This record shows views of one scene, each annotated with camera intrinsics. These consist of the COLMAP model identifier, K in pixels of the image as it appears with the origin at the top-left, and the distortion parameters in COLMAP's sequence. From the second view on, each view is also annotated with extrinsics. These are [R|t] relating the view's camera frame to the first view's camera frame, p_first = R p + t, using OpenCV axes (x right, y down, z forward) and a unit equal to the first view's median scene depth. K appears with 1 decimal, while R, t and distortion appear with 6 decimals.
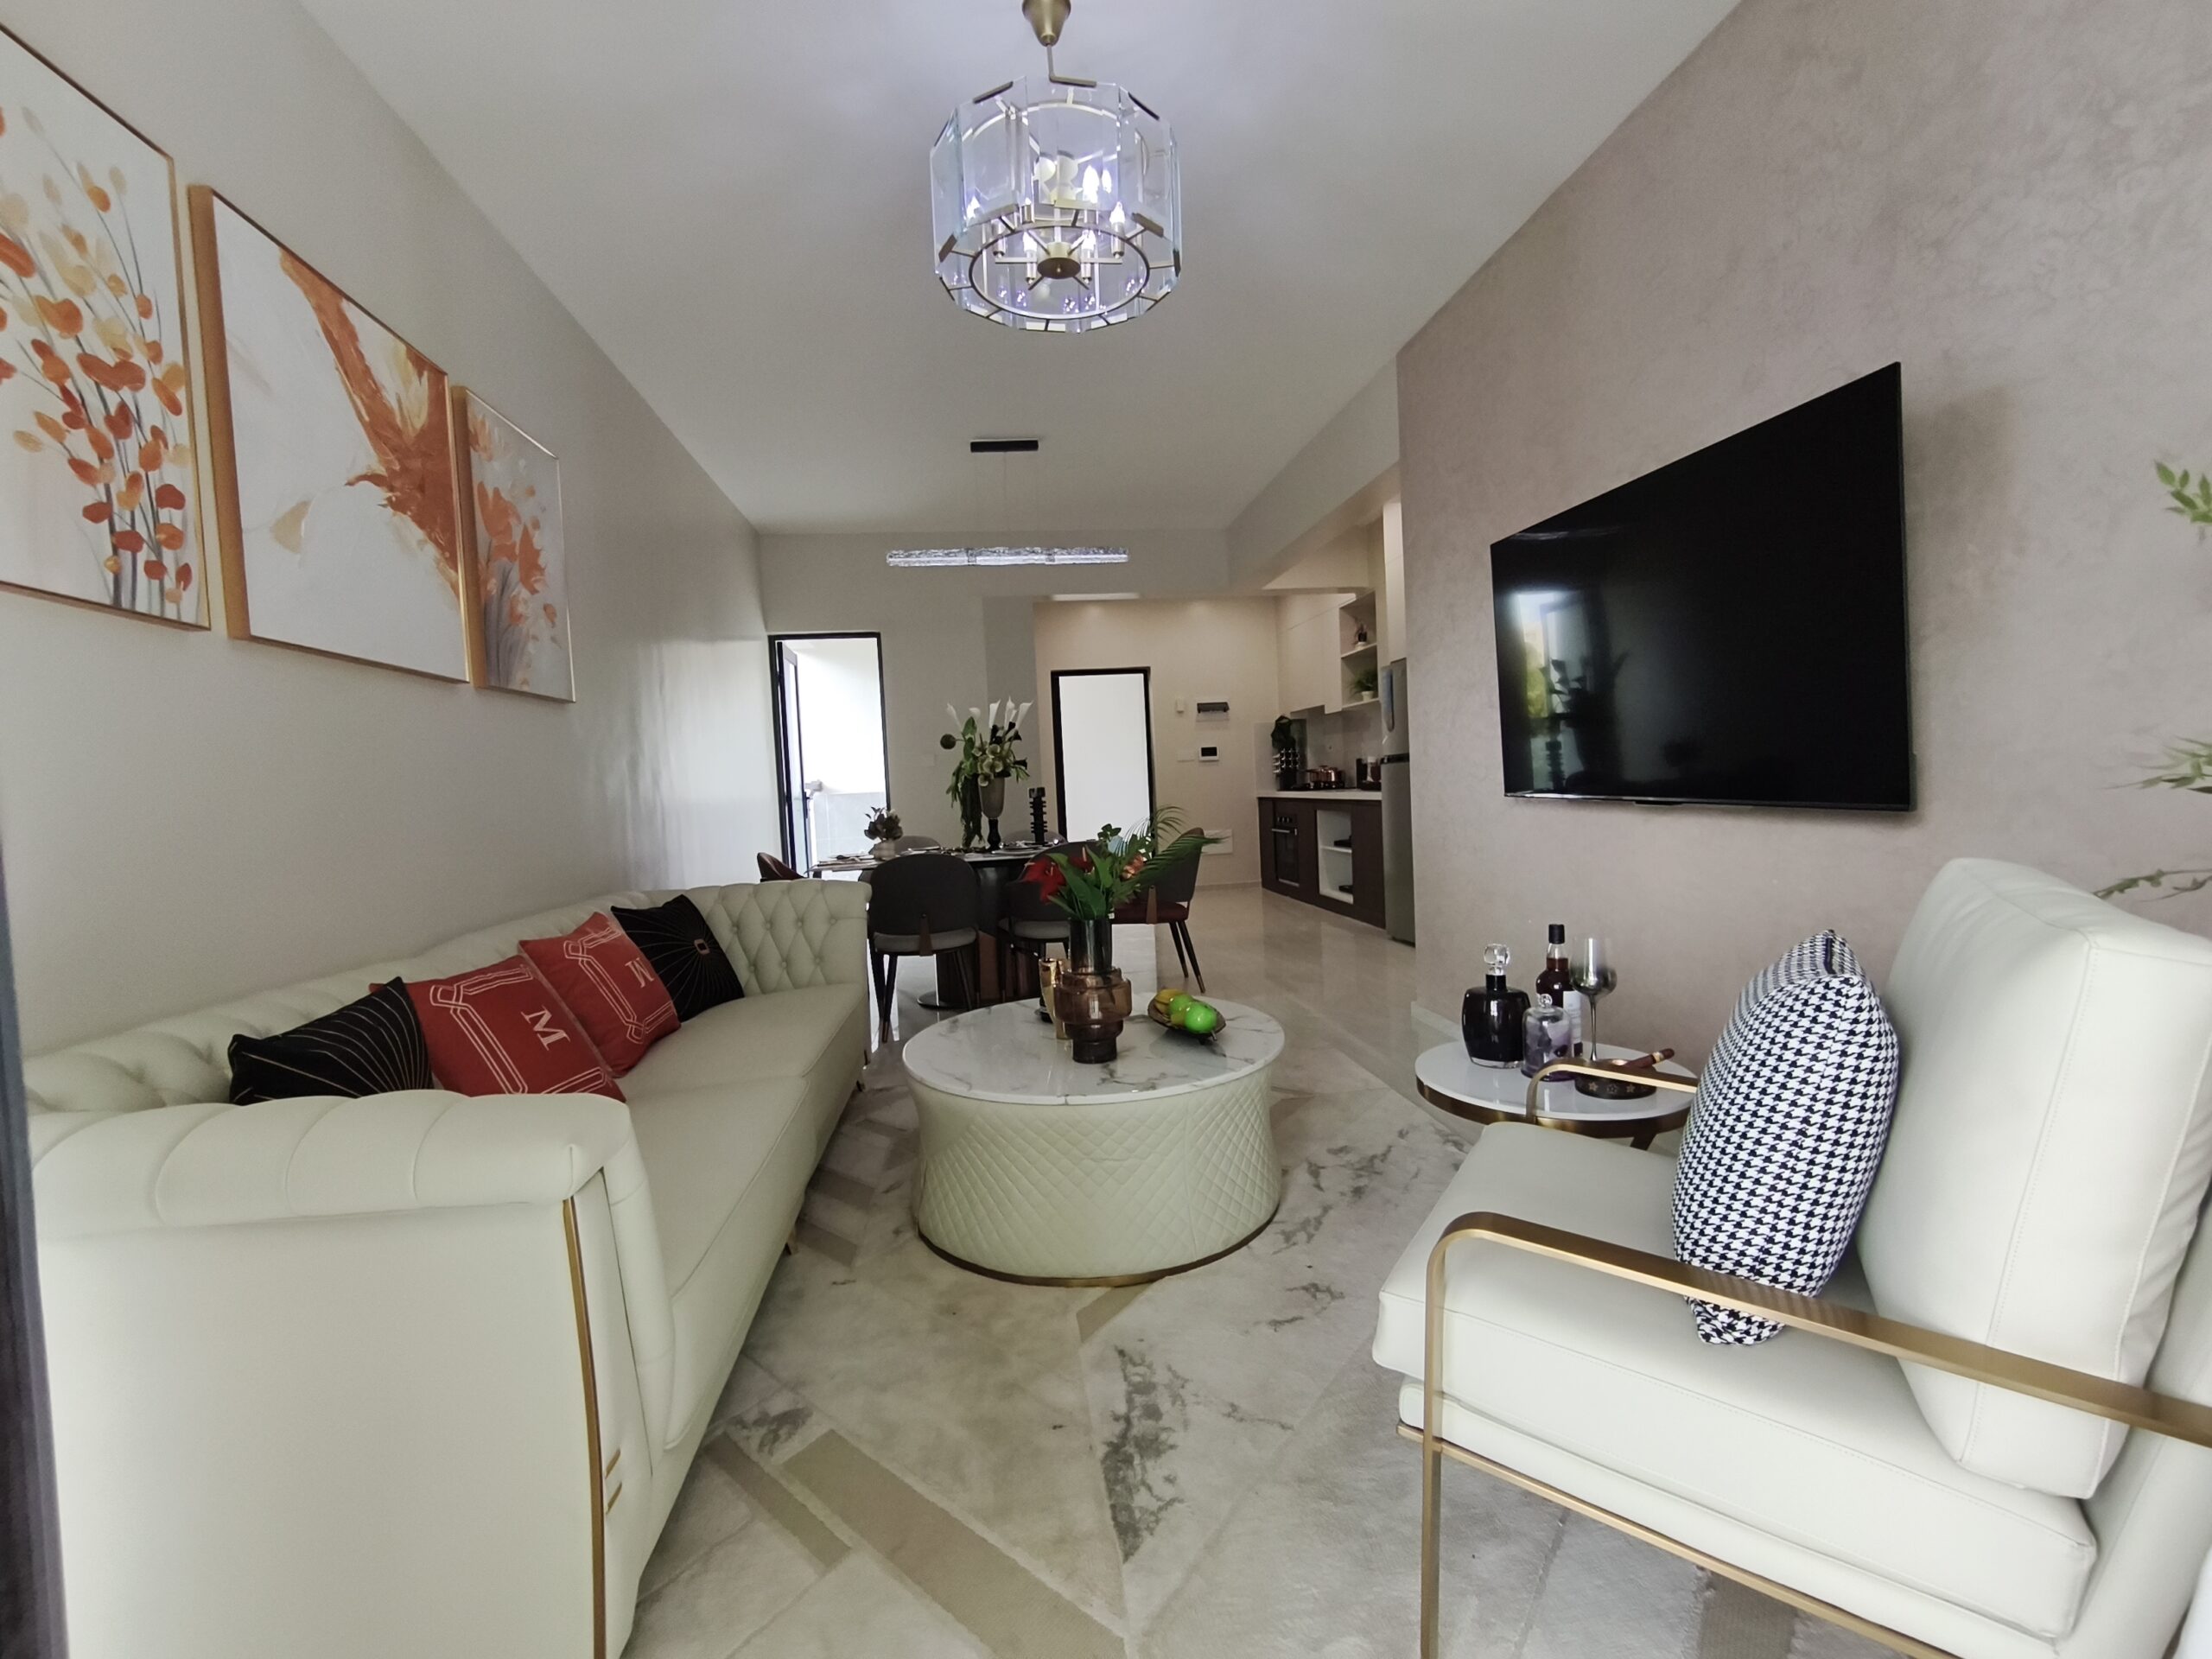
lens RADIAL K [[975.0, 0, 1106.5], [0, 975.0, 822.3], [0, 0, 1]] dist [-0.013931, 0.000131]
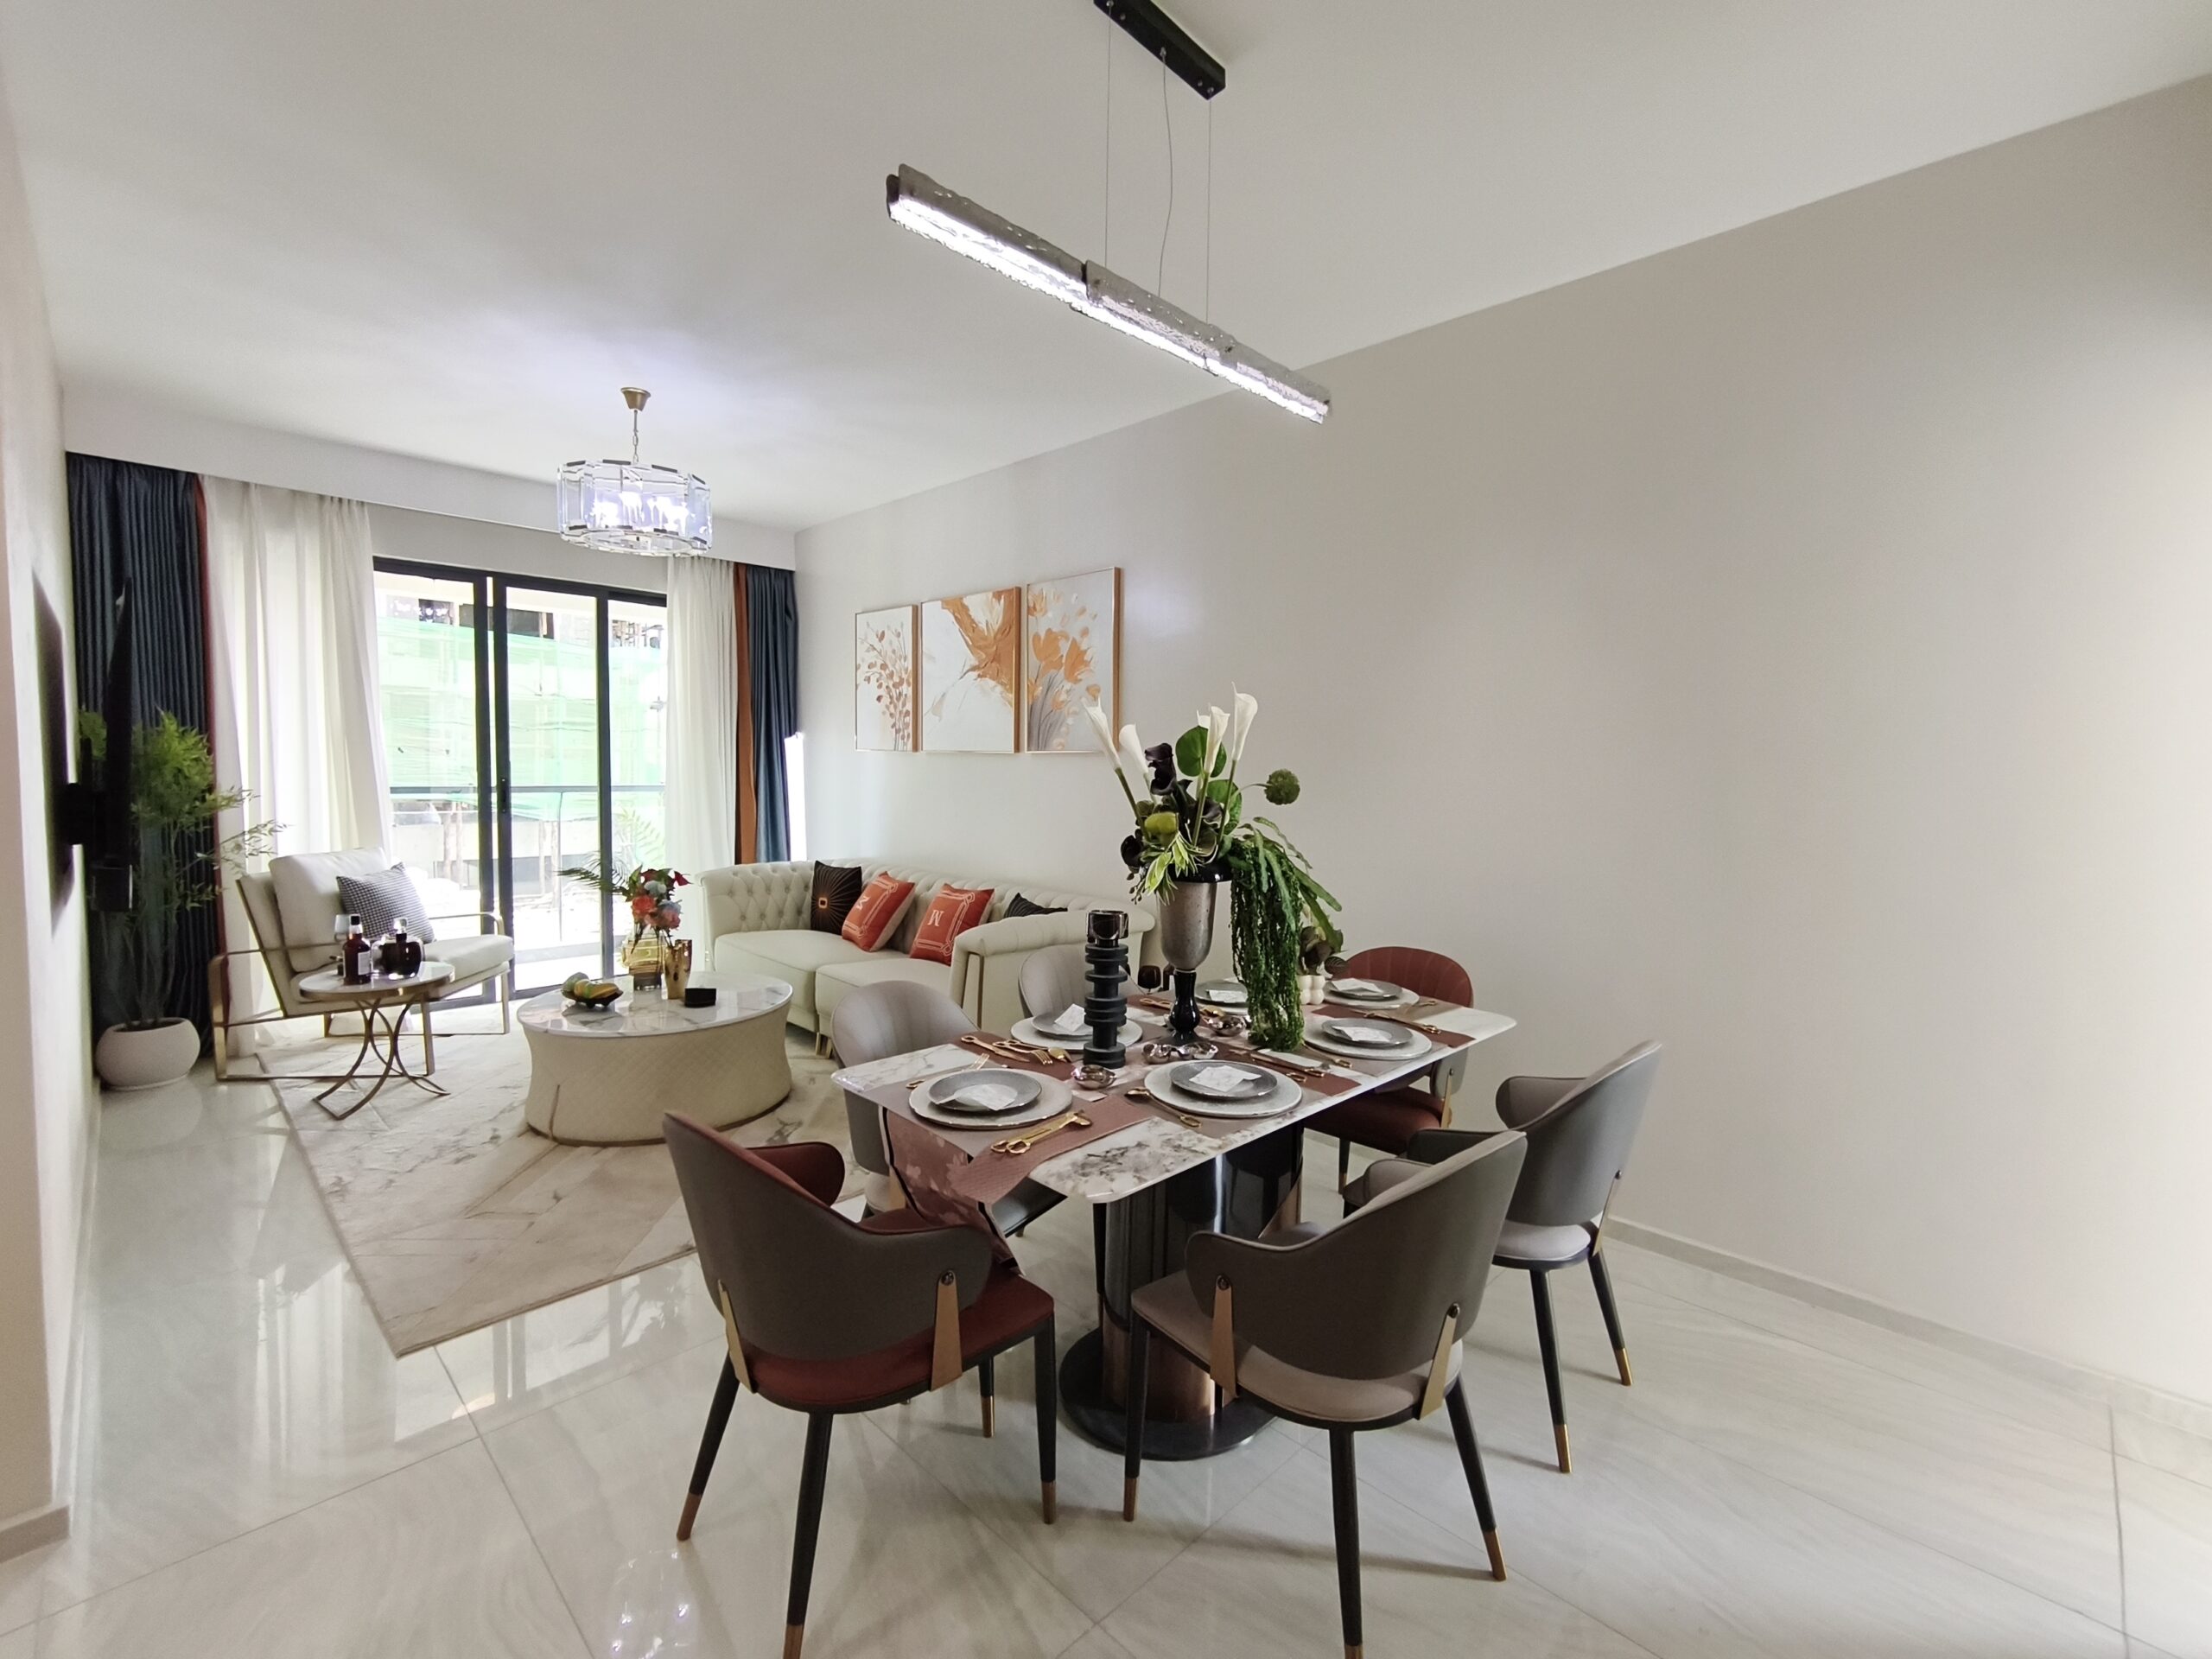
lens RADIAL K [[975.0, 0, 1103.5], [0, 975.0, 829.2], [0, 0, 1]] dist [-0.013931, 0.000131]
pose [[-0.794846, 0.064237, -0.603401, 0.381036], [-0.012042, 0.992515, 0.121525, -0.257686], [0.606691, 0.103860, -0.788124, 2.930469]]
